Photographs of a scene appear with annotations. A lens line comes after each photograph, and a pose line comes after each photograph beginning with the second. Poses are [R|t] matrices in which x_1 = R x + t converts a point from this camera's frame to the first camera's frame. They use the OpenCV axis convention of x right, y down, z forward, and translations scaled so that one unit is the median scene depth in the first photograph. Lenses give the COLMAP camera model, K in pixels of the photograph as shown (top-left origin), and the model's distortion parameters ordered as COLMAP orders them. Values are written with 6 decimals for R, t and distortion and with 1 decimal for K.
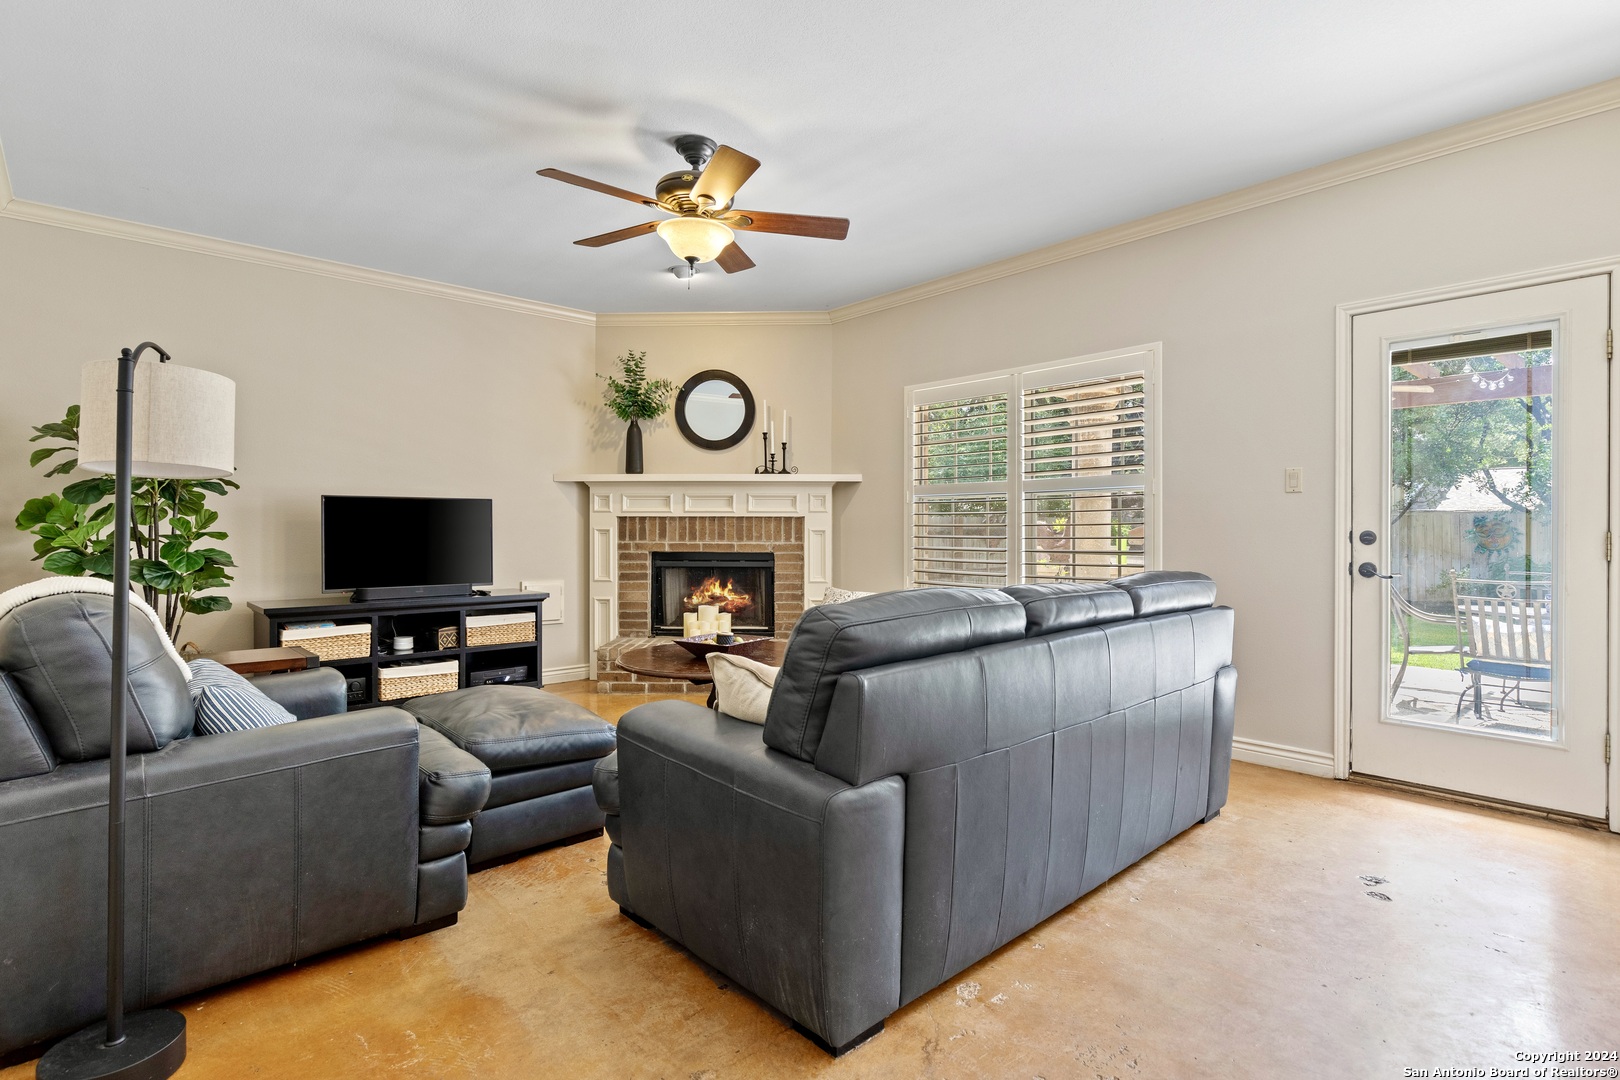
lens RADIAL K [[793.0, 0, 816.3], [0, 793.0, 532.5], [0, 0, 1]] dist [0.001281, -0.000021]
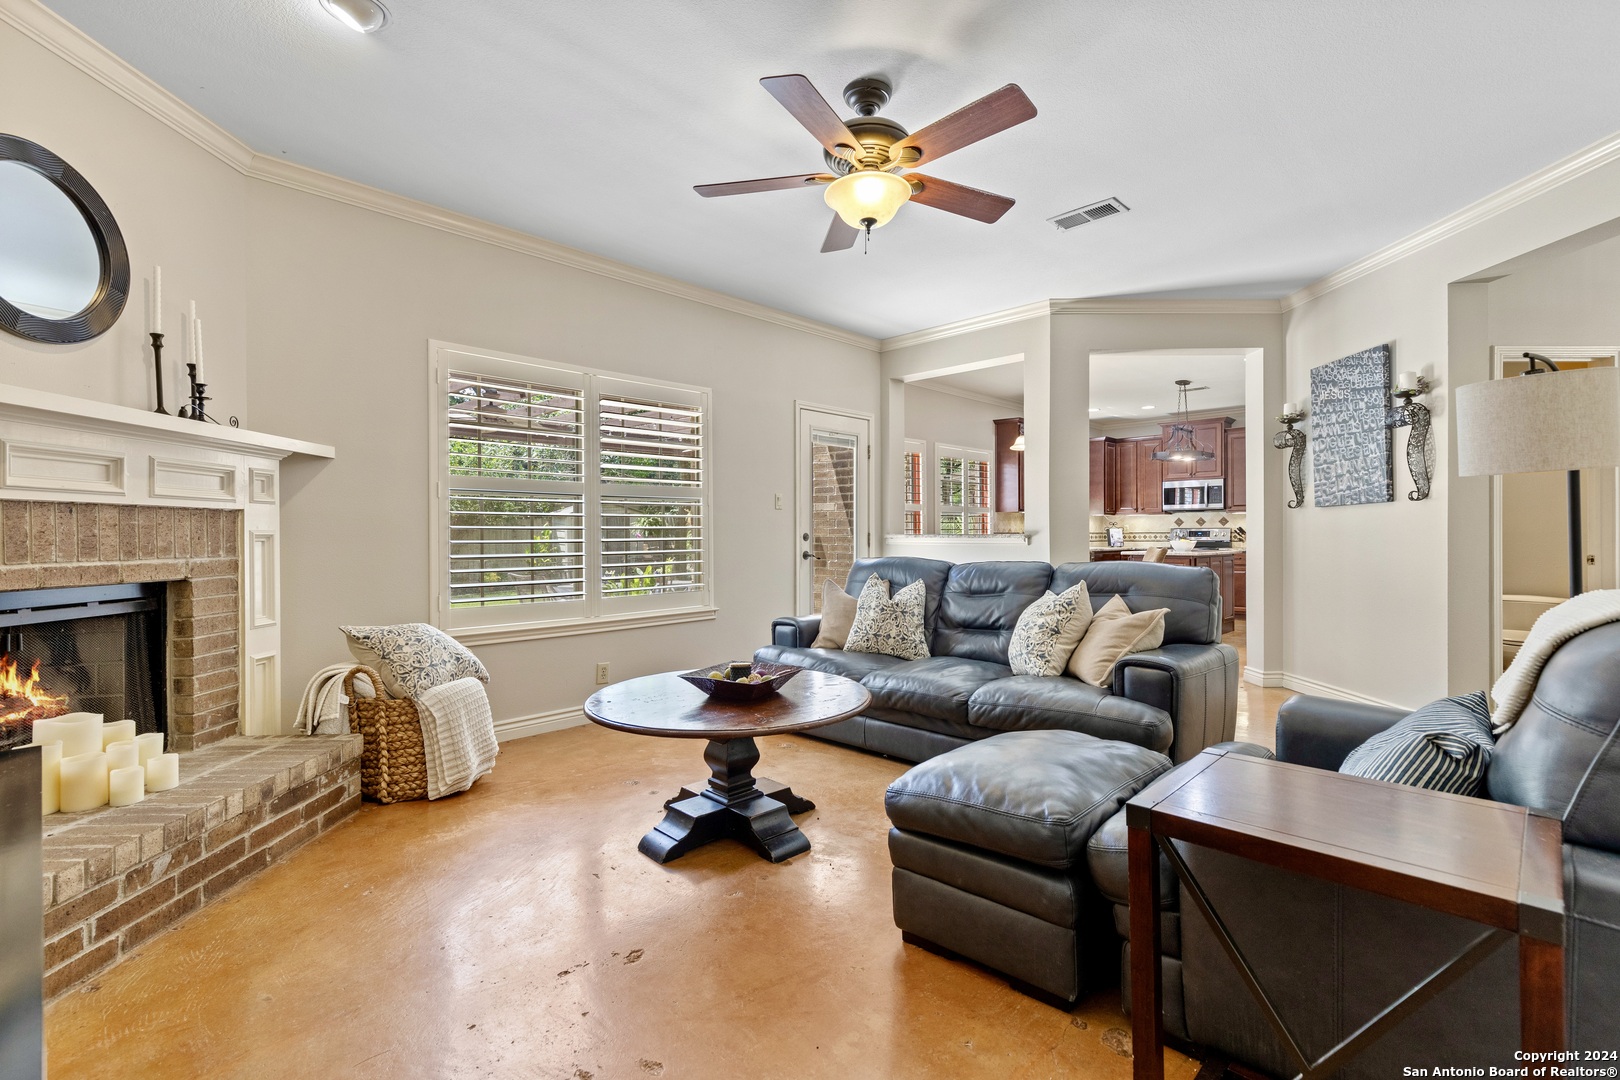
lens RADIAL K [[742.5, 0, 820.0], [0, 742.5, 536.0], [0, 0, 1]] dist [0.011364, 0.000176]
pose [[-0.066400, -0.002037, 0.997791, -1.411028], [0.010332, 0.999943, 0.002729, 0.001769], [-0.997740, 0.010490, -0.066375, 1.609489]]
